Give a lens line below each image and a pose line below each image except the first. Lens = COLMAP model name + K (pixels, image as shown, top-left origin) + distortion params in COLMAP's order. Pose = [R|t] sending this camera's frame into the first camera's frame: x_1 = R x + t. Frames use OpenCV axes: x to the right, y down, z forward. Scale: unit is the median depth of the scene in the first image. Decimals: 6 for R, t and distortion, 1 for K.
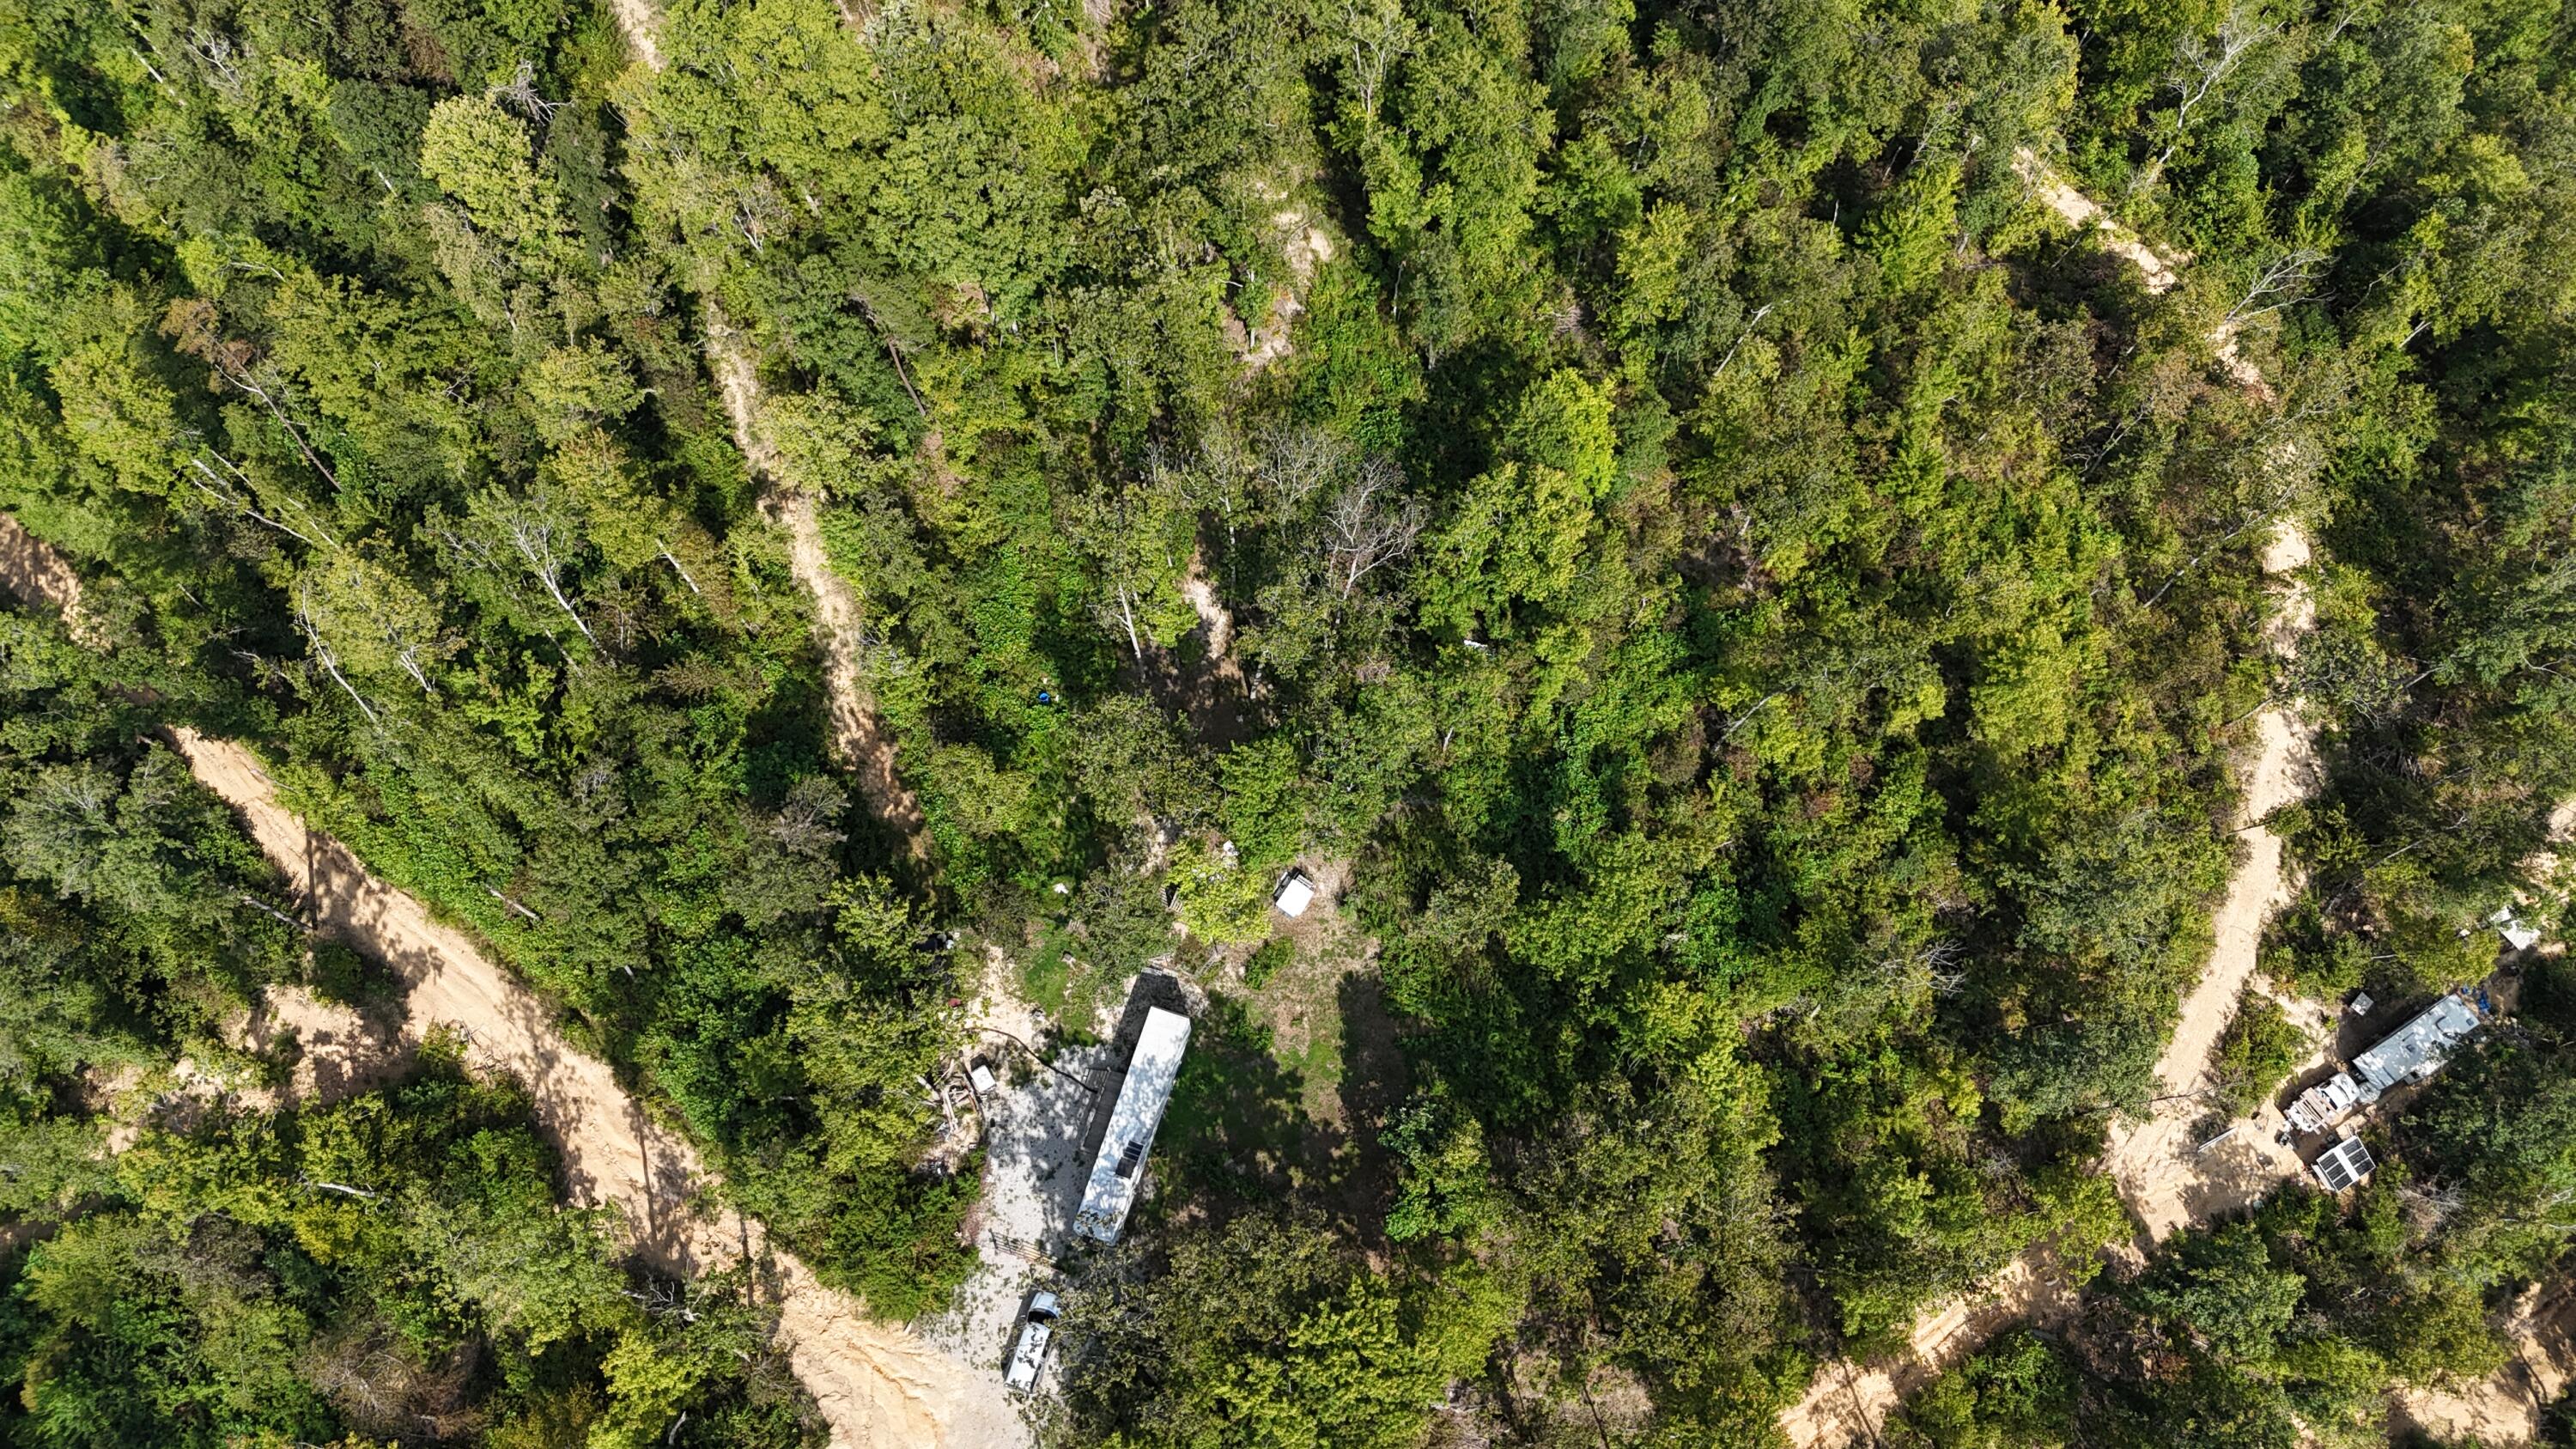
lens RADIAL K [[1849.3, 0, 1303.2], [0, 1849.3, 720.2], [0, 0, 1]] dist [0.058230, -0.037725]
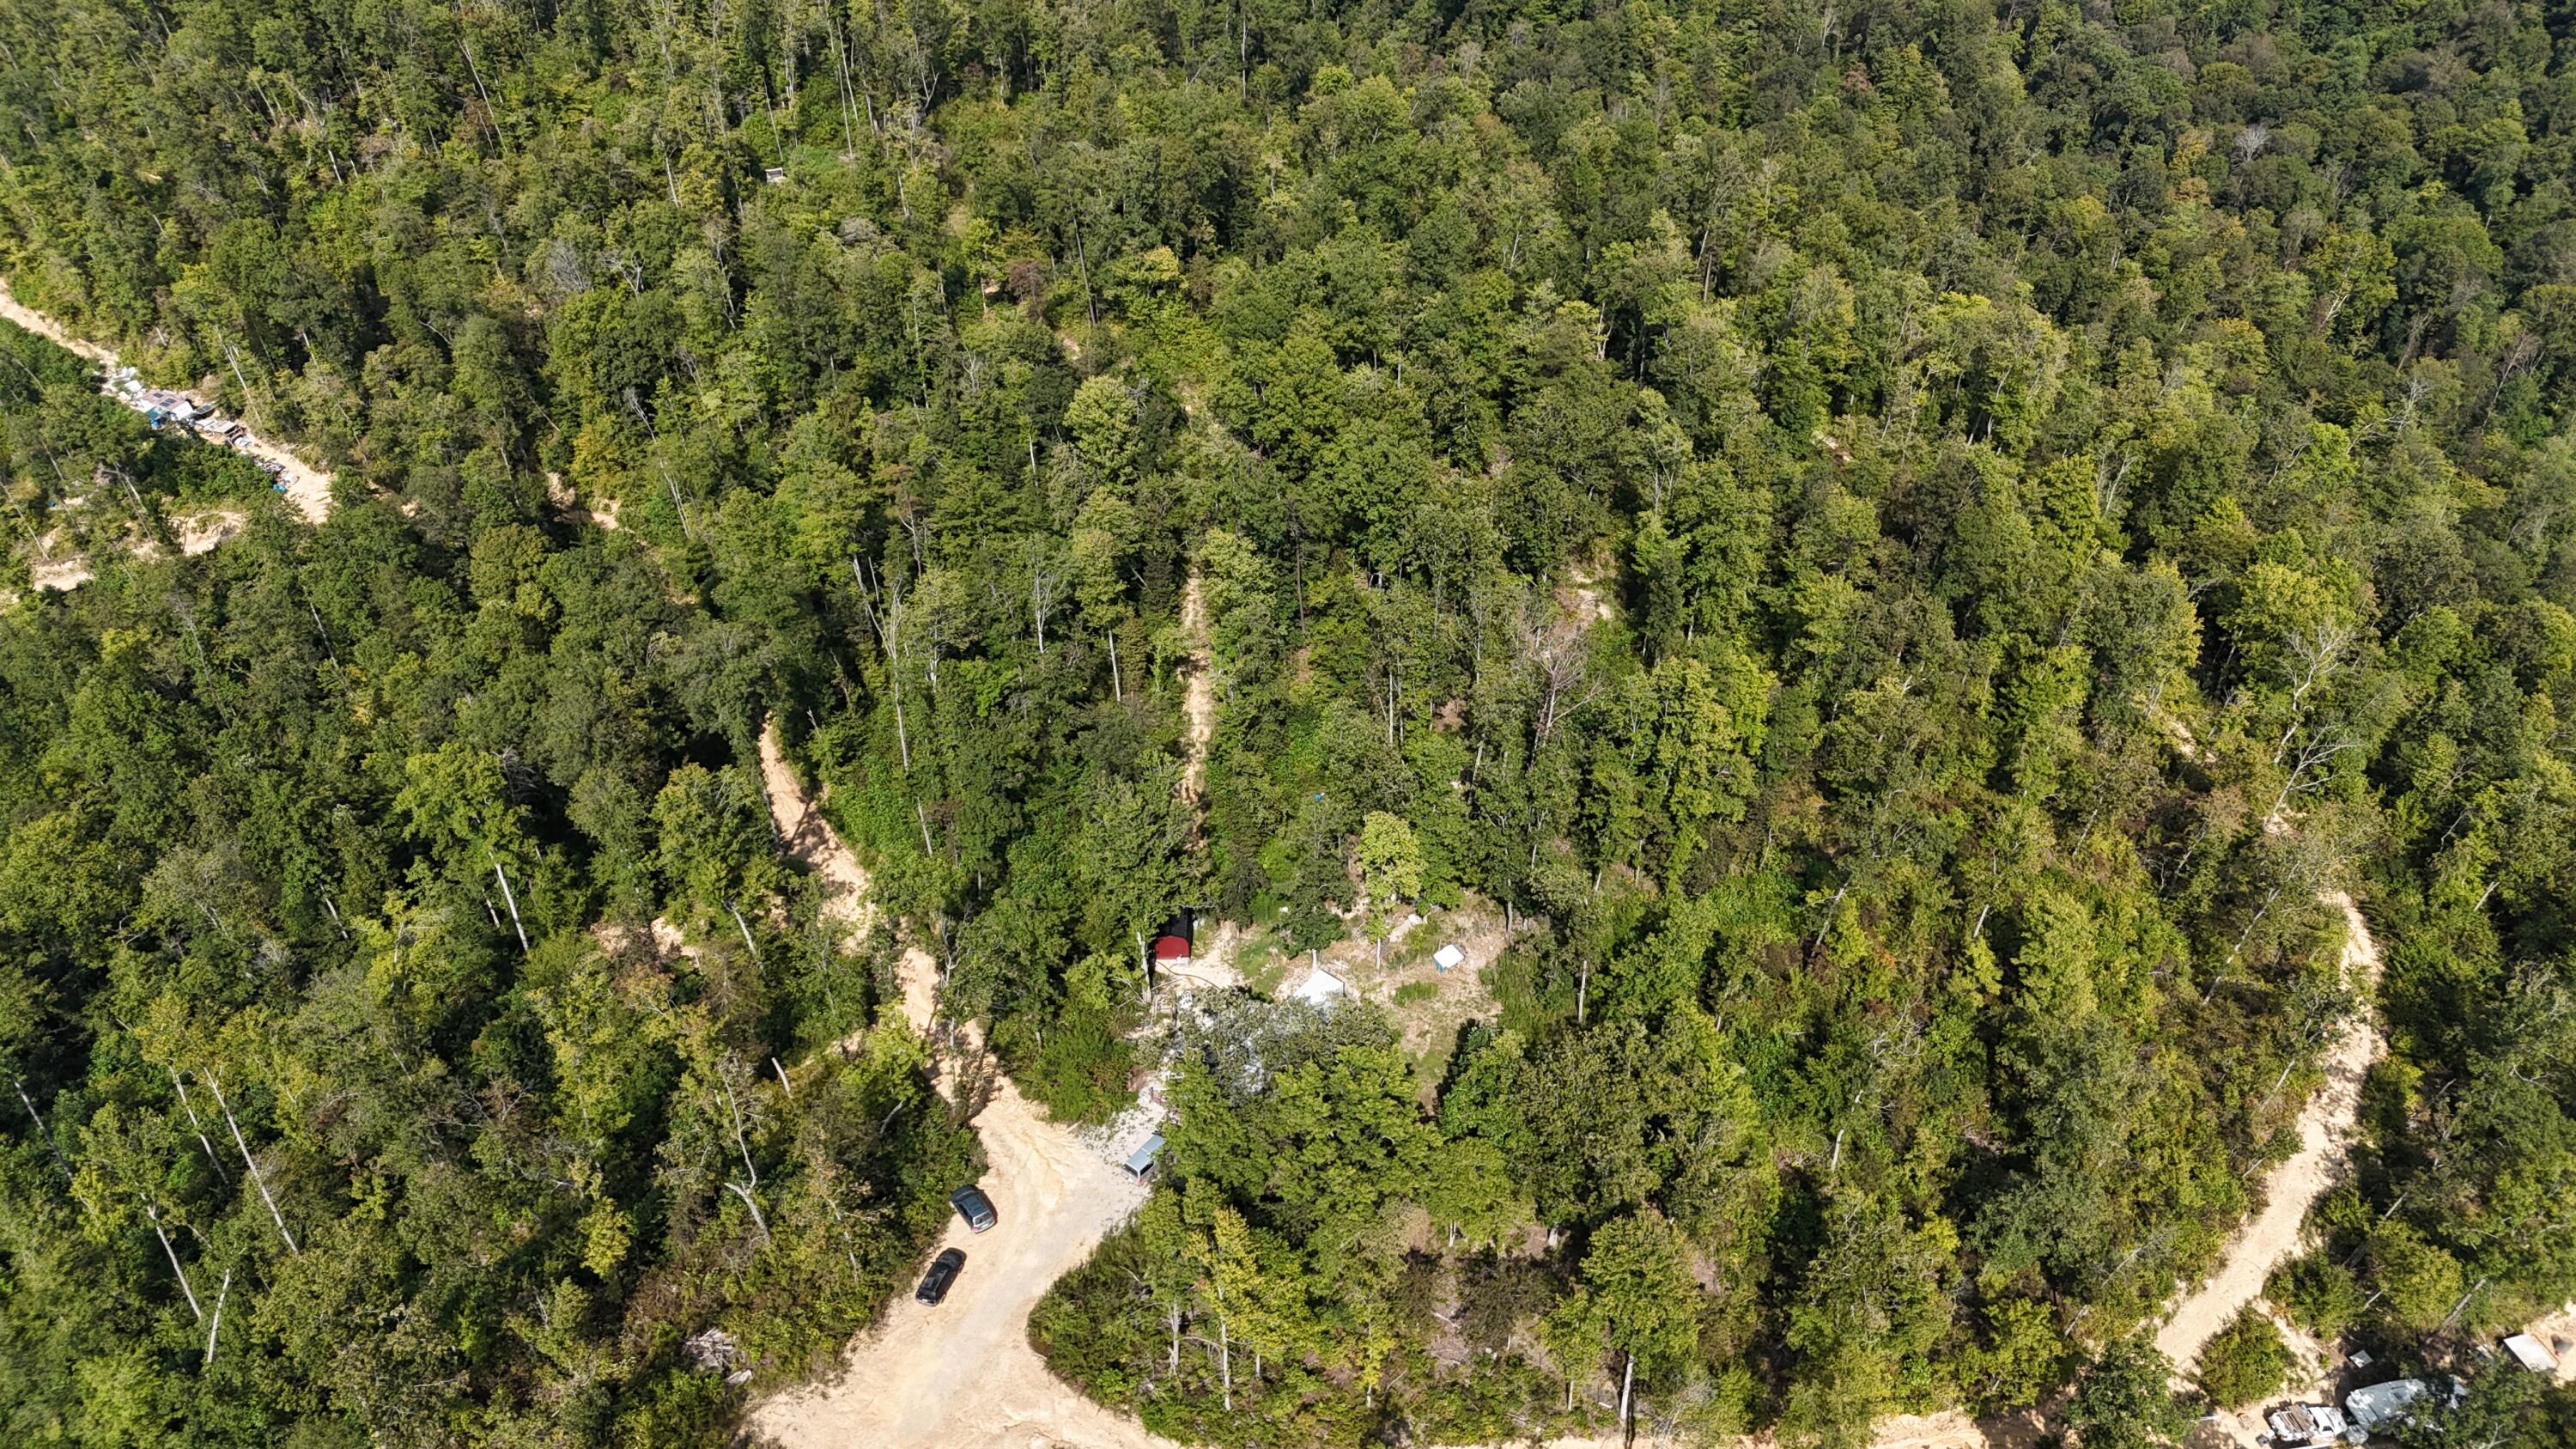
lens RADIAL K [[1845.9, 0, 1295.0], [0, 1845.9, 739.6], [0, 0, 1]] dist [0.083697, -0.090913]
pose [[0.936232, 0.224737, -0.270118, 0.199675], [-0.325367, 0.844747, -0.424899, 0.524306], [0.132690, 0.485691, 0.864001, -0.211258]]
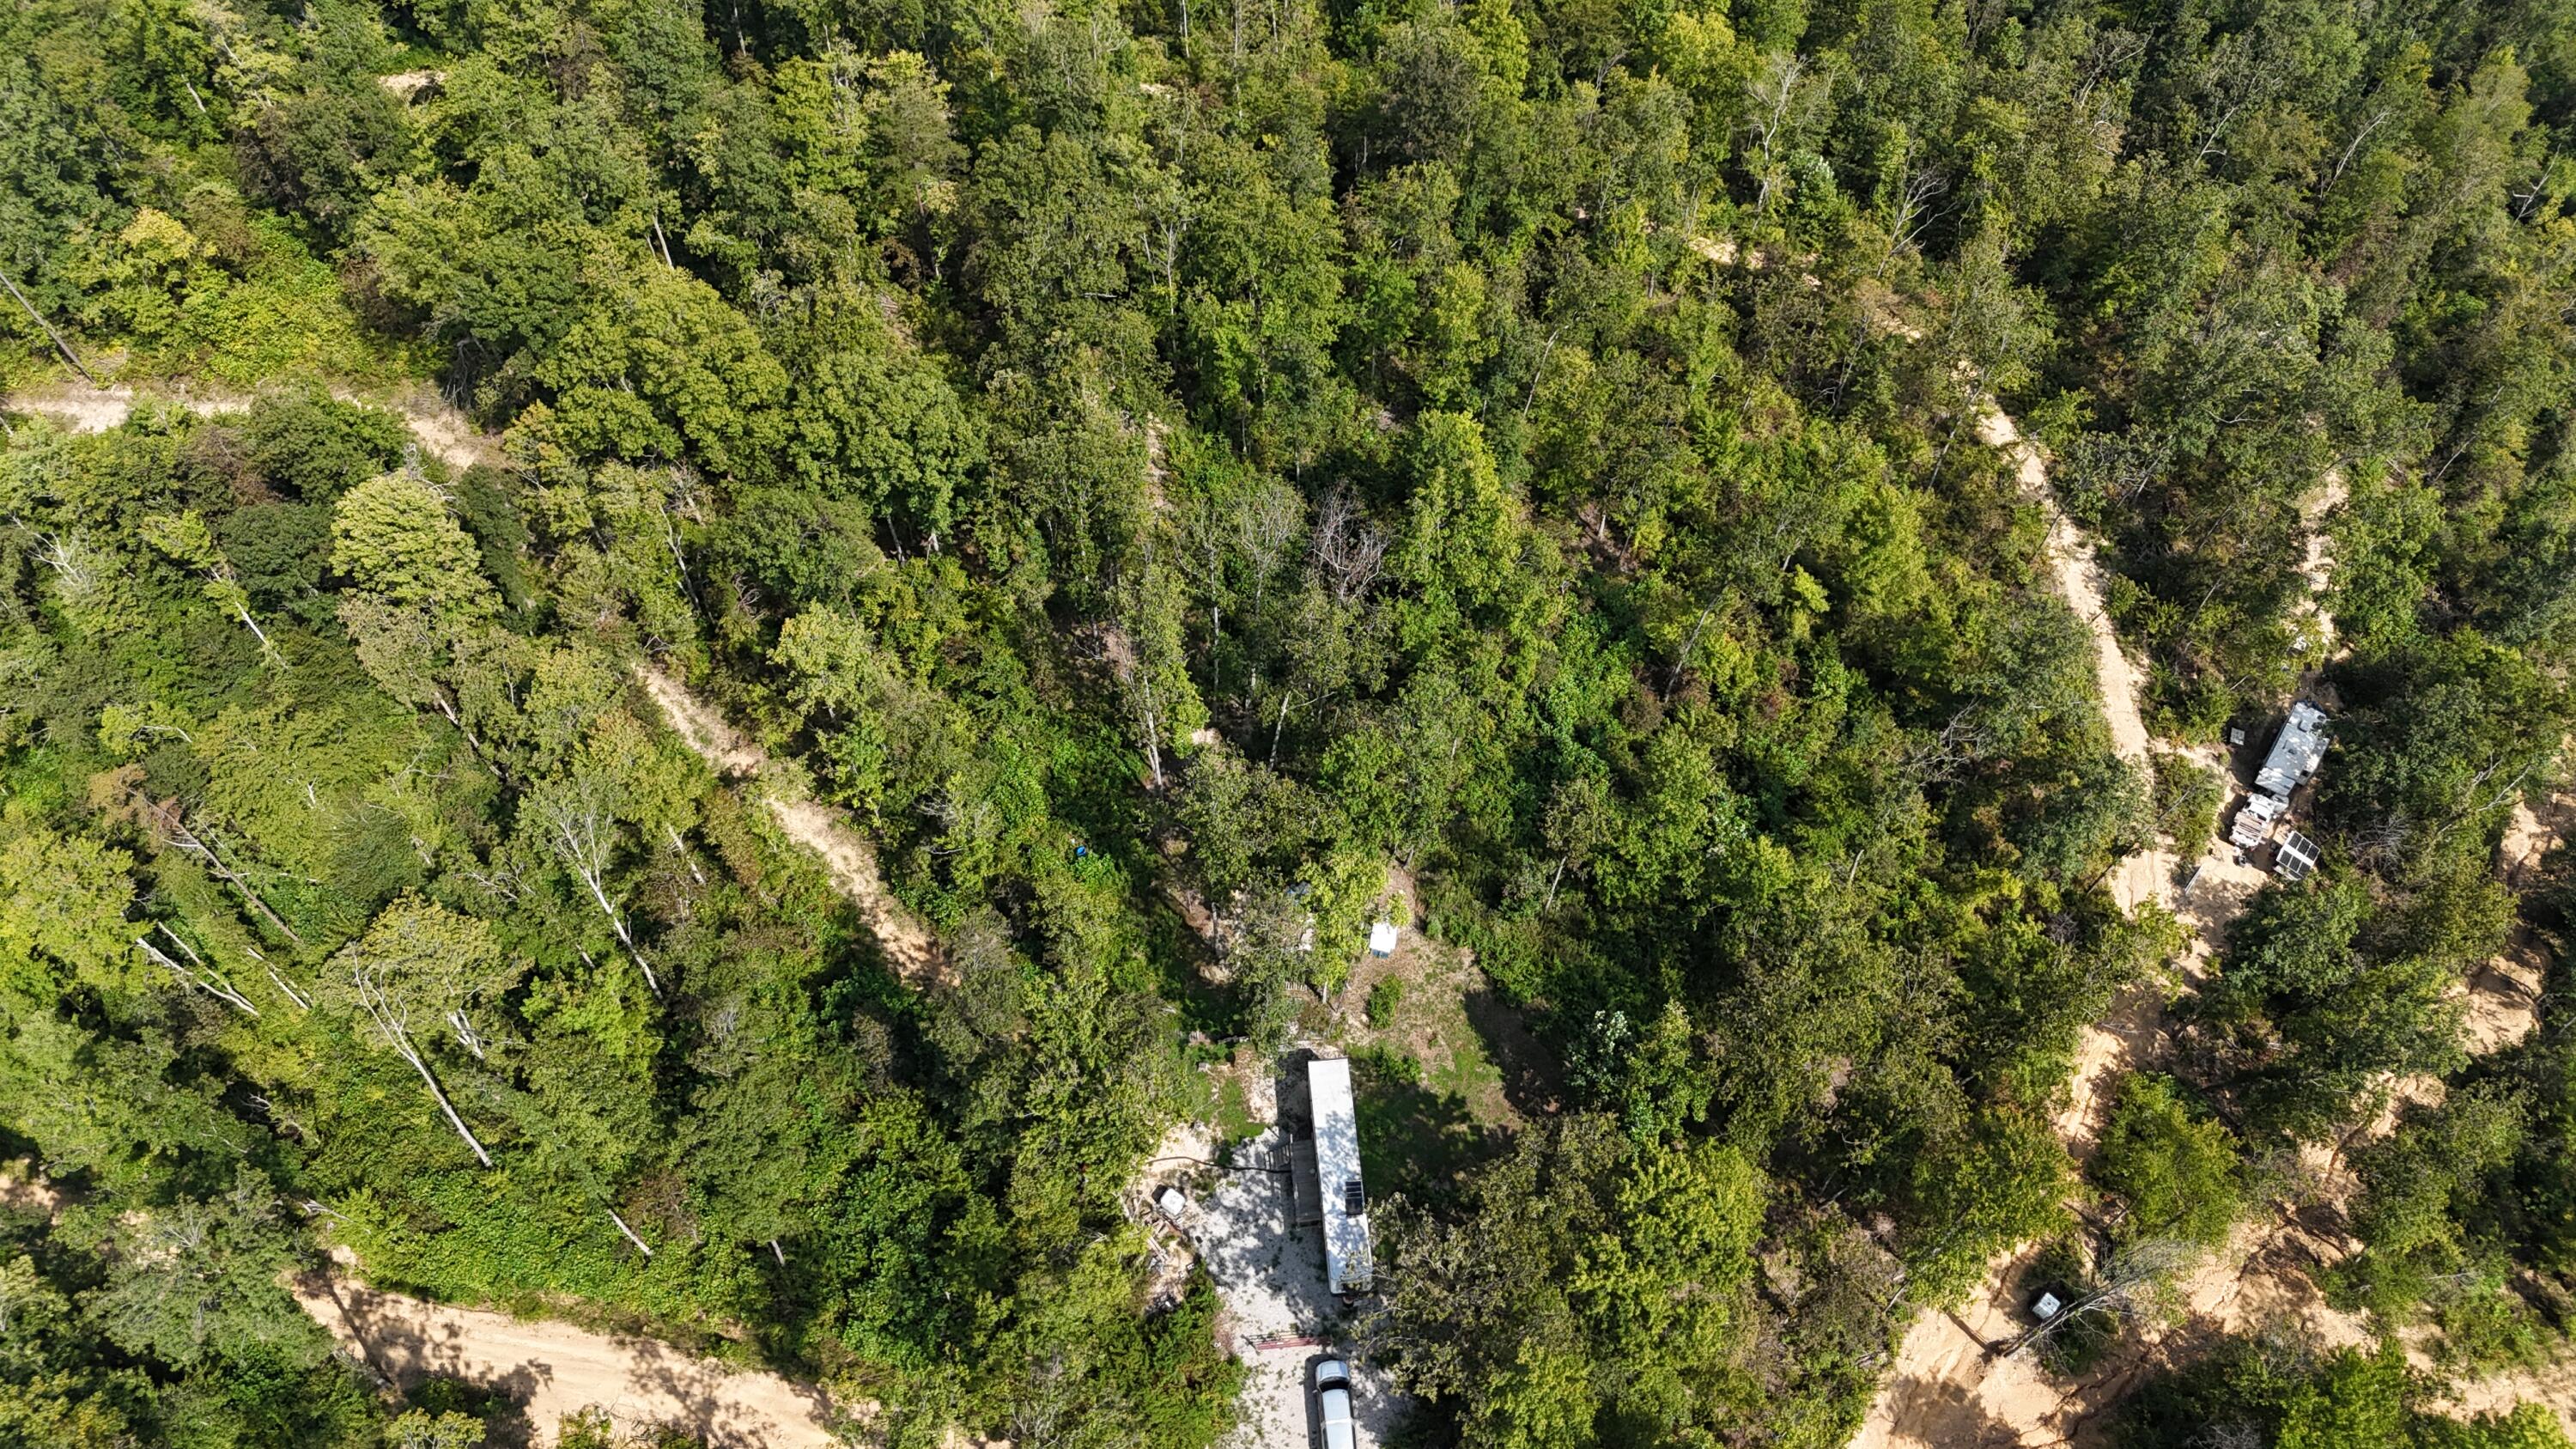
lens RADIAL K [[1845.9, 0, 1295.0], [0, 1845.9, 739.6], [0, 0, 1]] dist [0.083697, -0.090913]
pose [[0.920011, -0.320490, 0.225535, -0.234083], [0.365035, 0.910204, -0.195647, 0.169433], [-0.142580, 0.262325, 0.954388, -0.017155]]
